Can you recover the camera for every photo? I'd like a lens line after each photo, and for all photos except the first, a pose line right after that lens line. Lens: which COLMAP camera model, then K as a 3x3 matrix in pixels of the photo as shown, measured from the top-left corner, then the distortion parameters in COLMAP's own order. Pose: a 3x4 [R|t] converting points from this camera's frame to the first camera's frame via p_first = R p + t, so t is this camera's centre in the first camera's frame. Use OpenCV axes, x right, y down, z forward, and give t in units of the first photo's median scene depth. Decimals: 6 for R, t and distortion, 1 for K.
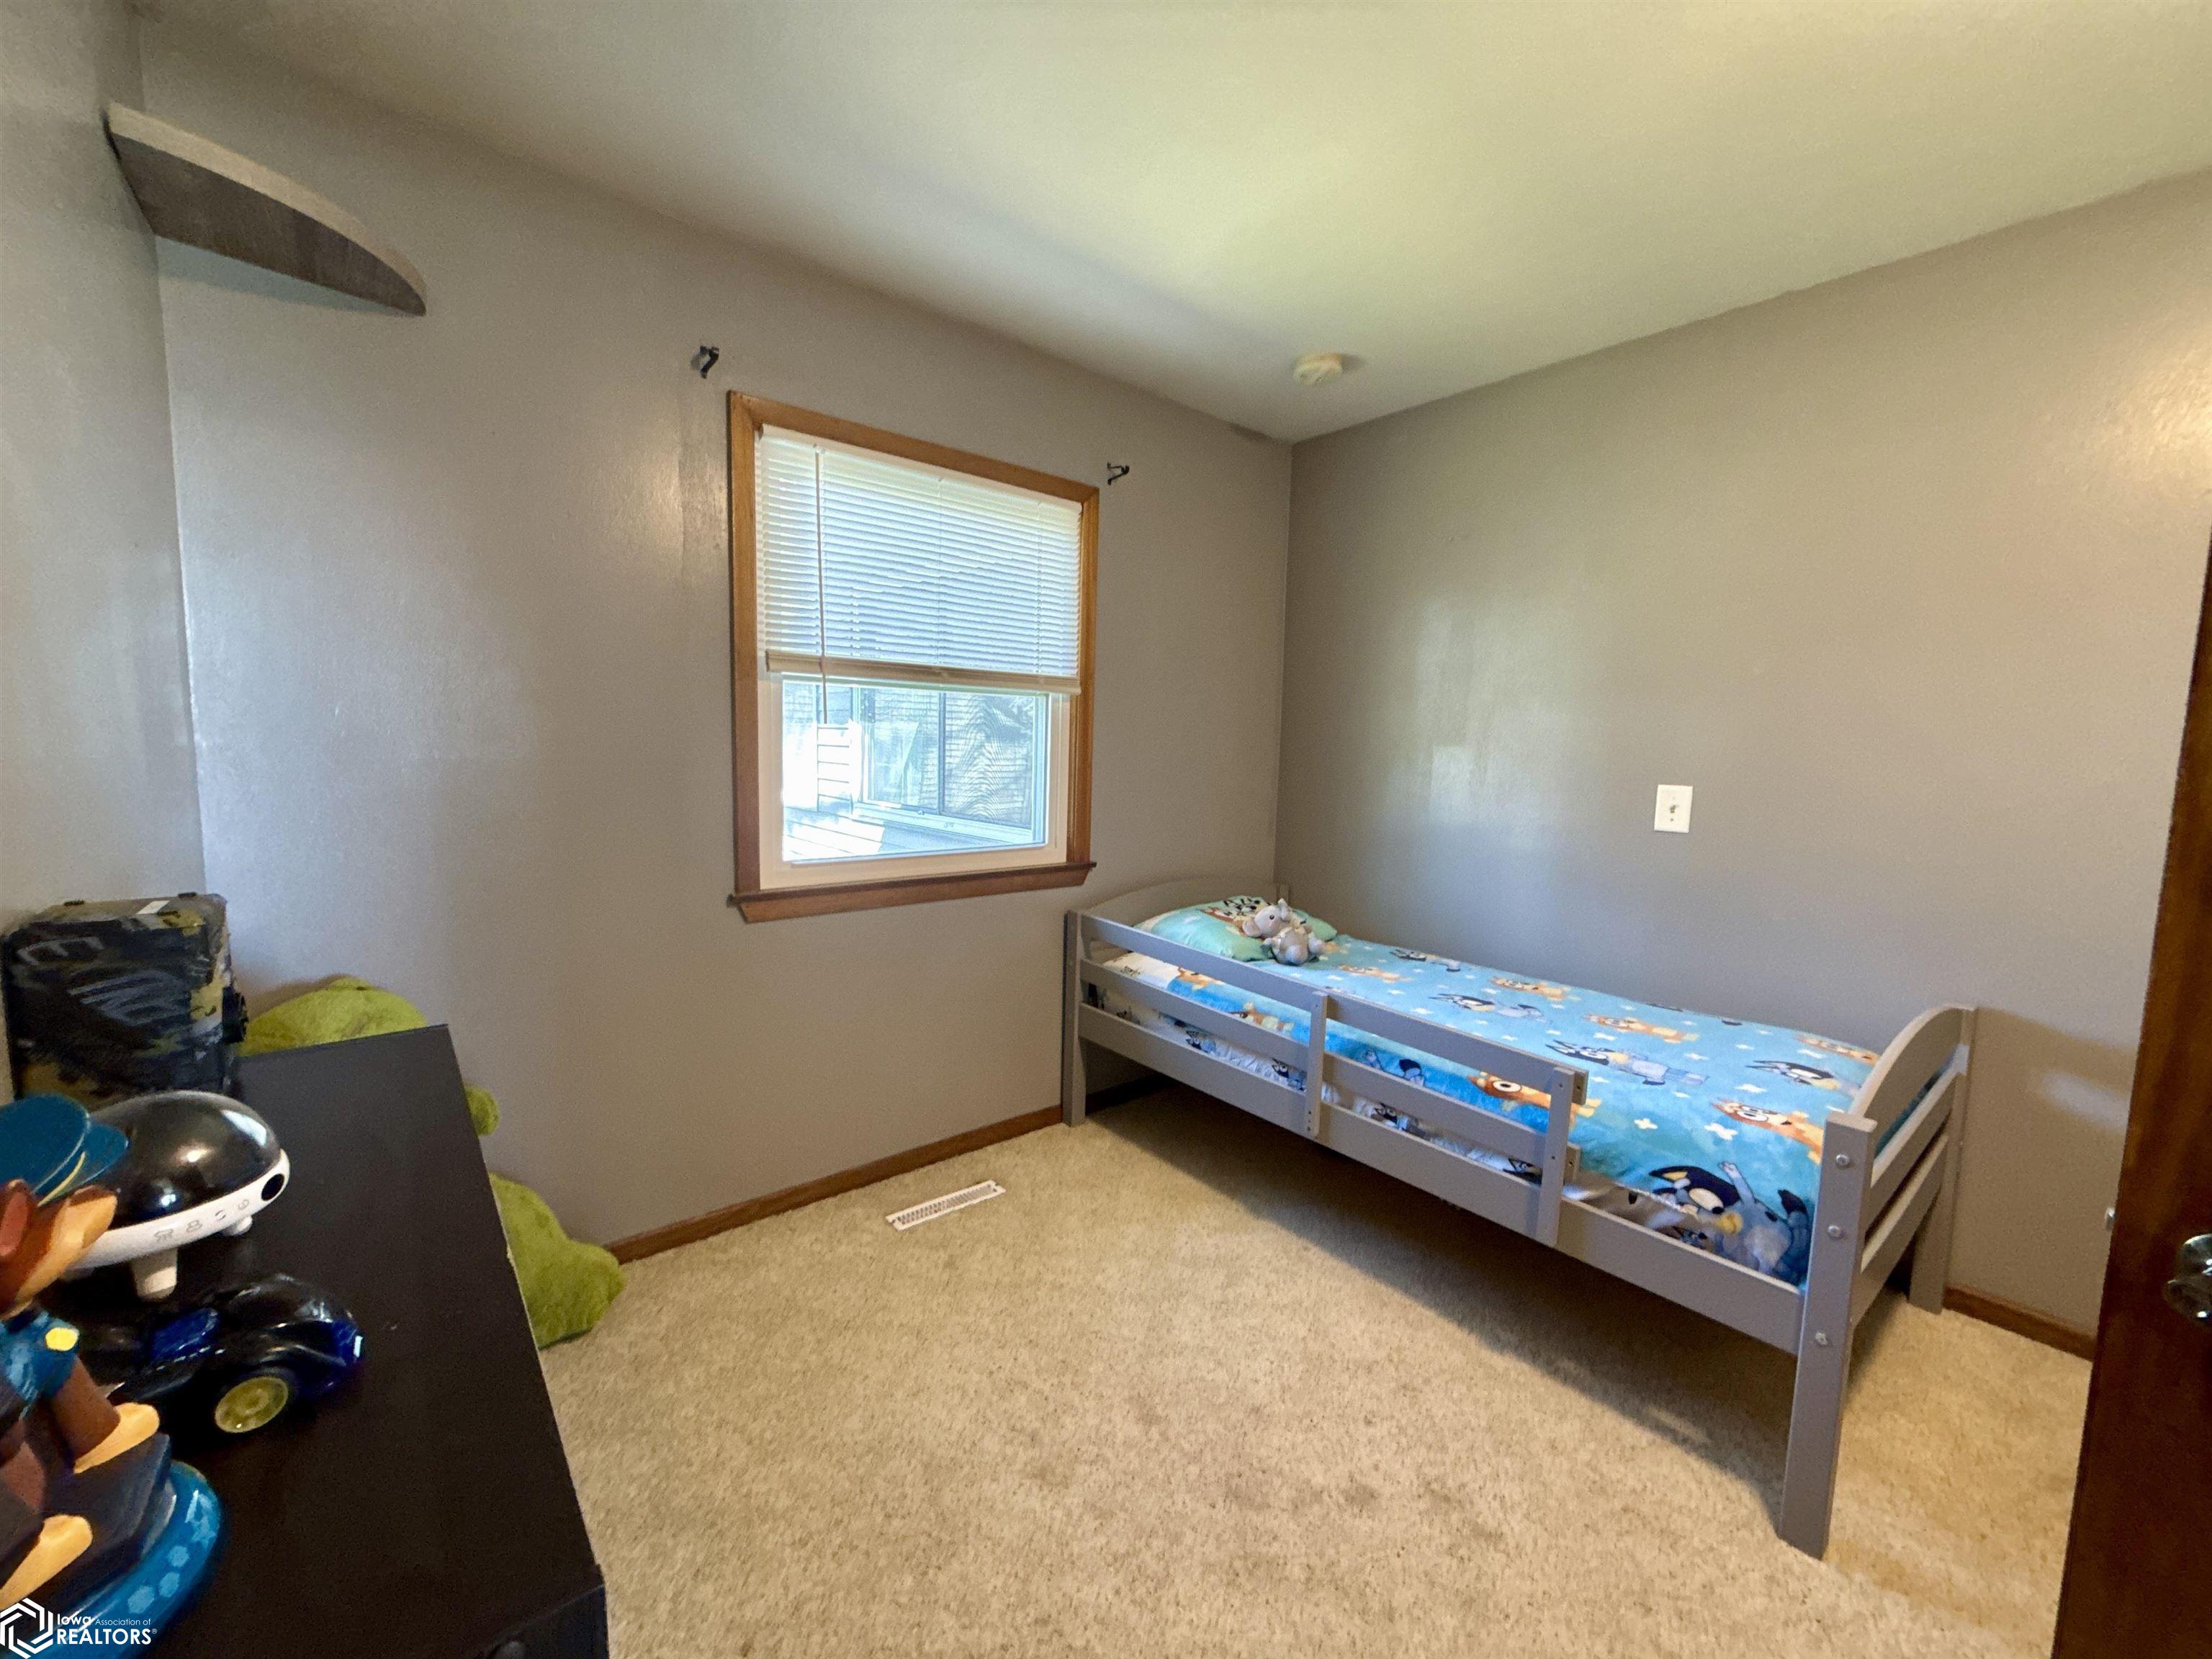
lens RADIAL K [[879.4, 0, 1099.9], [0, 879.4, 829.9], [0, 0, 1]] dist [-0.000375, -0.000384]
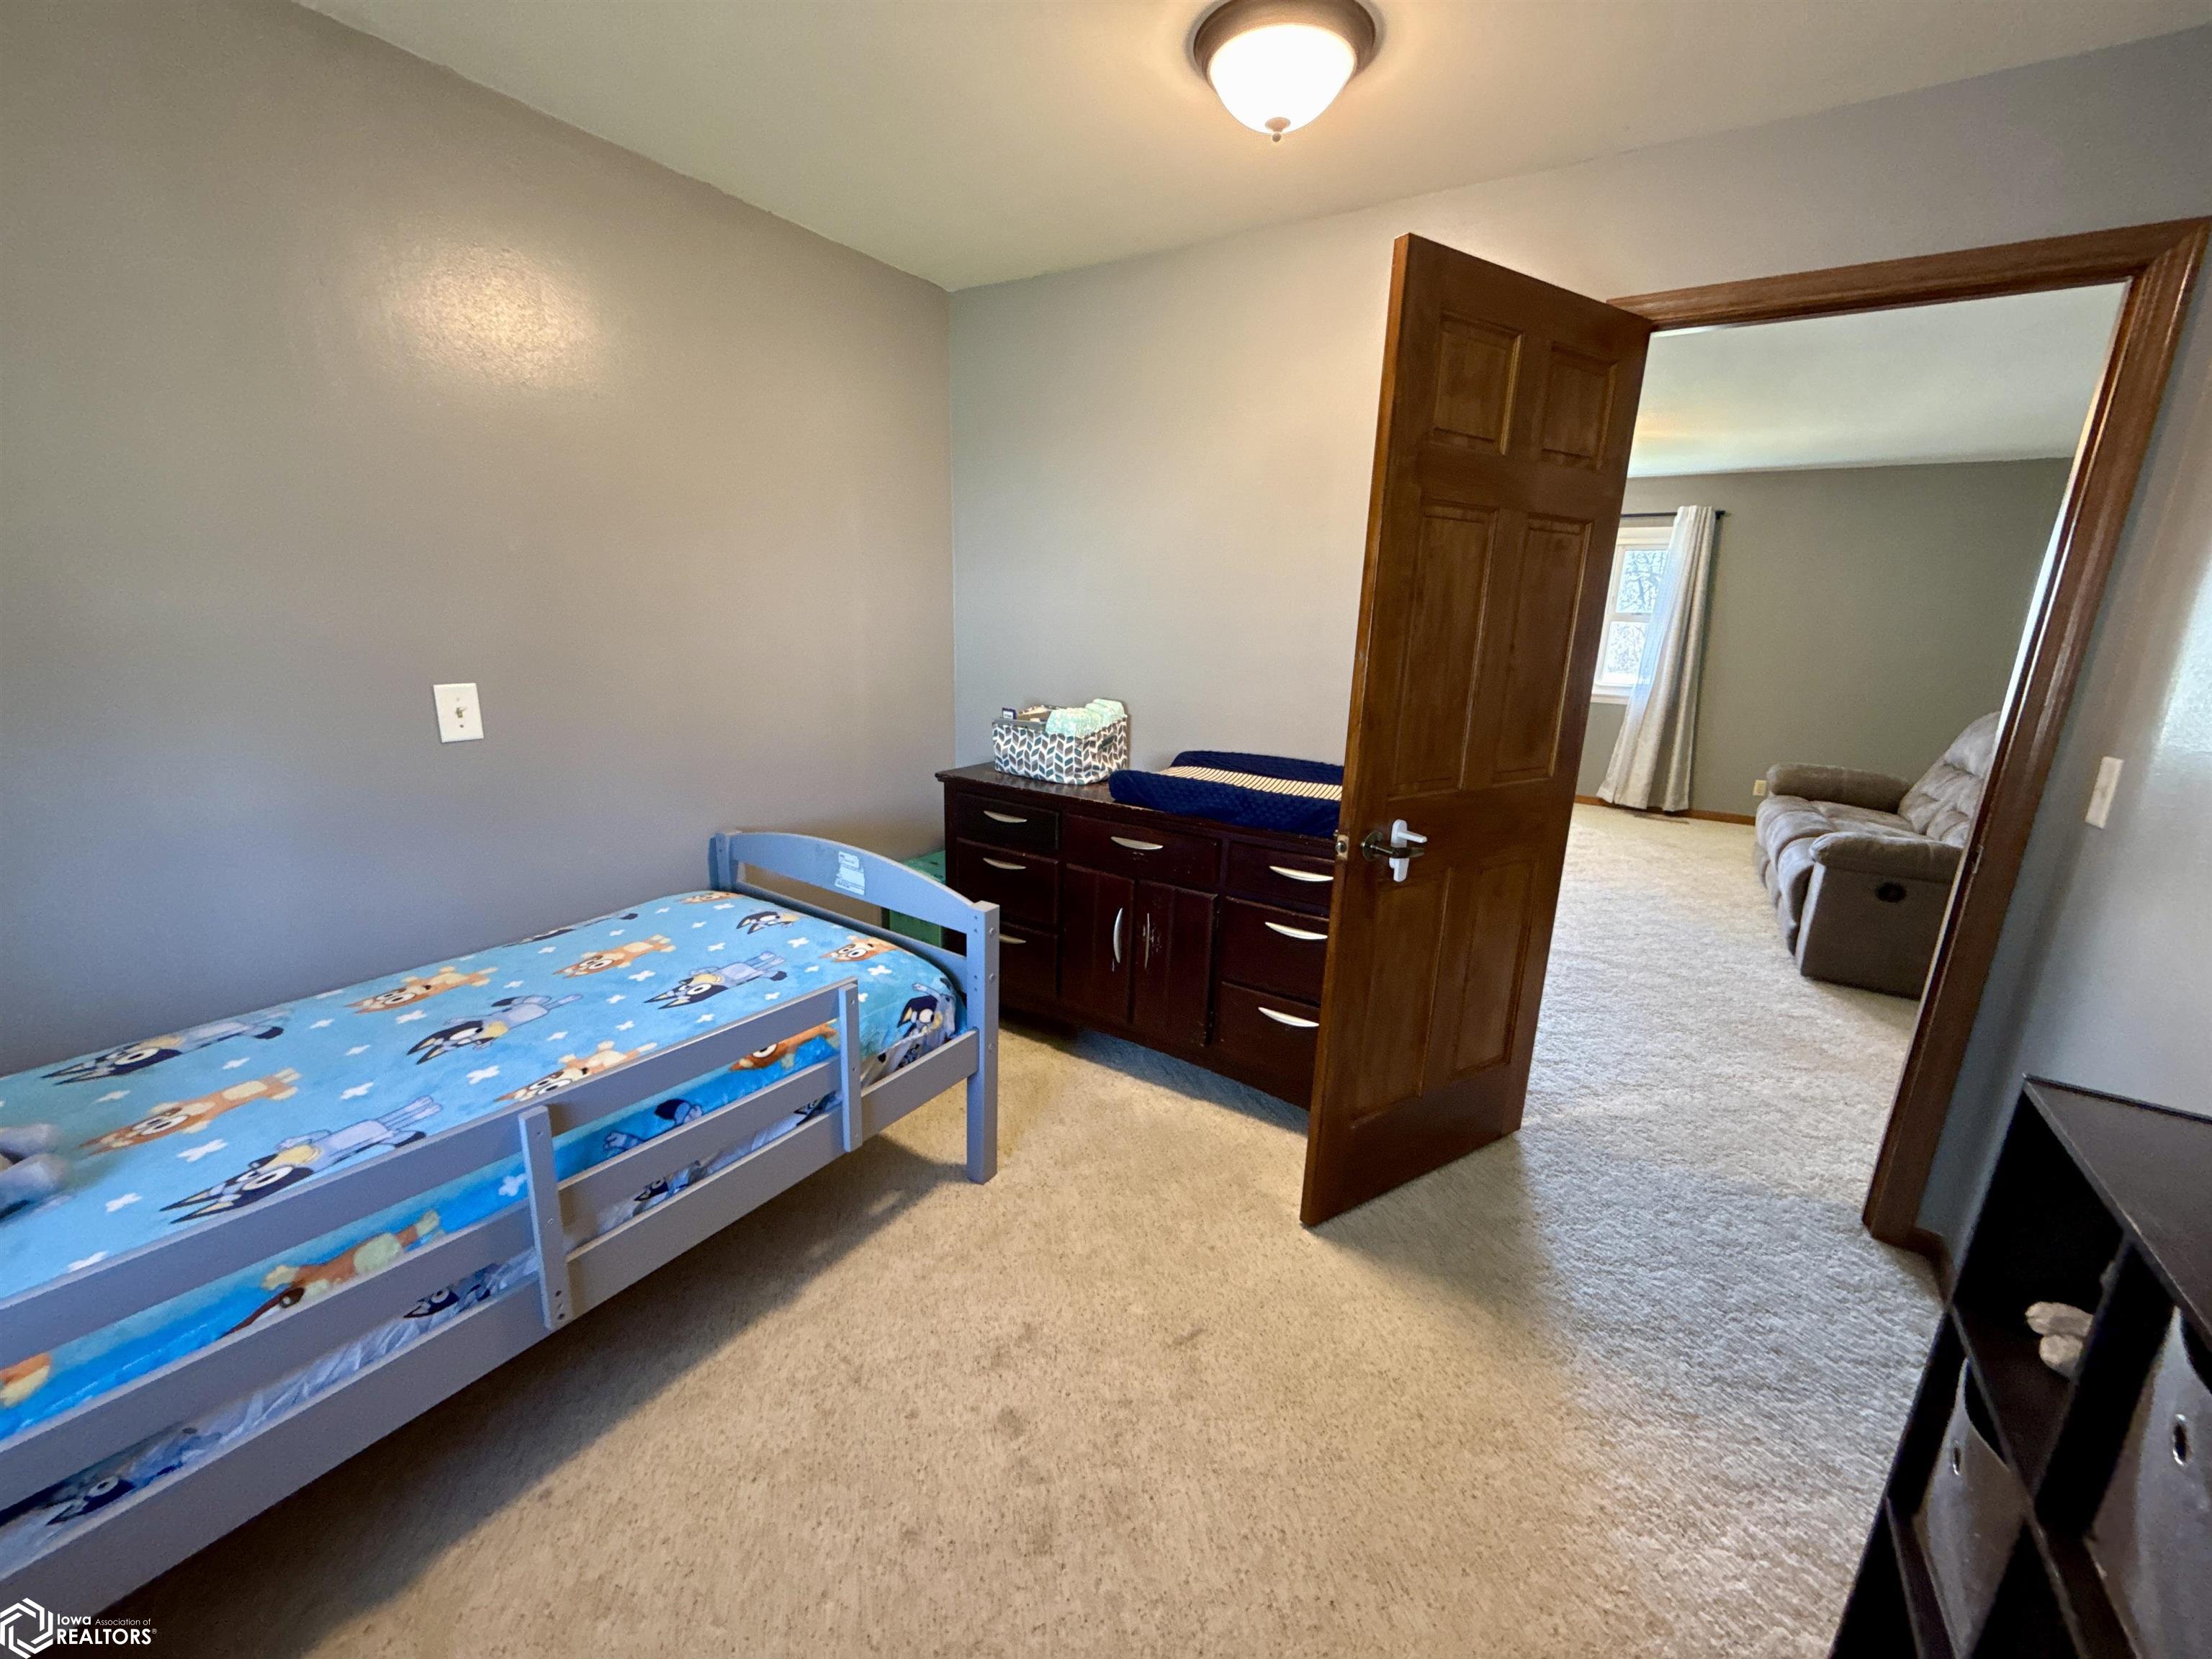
lens RADIAL K [[879.4, 0, 1108.7], [0, 879.4, 825.3], [0, 0, 1]] dist [-0.000375, -0.000384]
pose [[-0.304848, -0.262233, 0.915588, -0.382751], [0.057040, 0.954595, 0.292396, -0.159356], [-0.950692, 0.141361, -0.276048, 0.825538]]
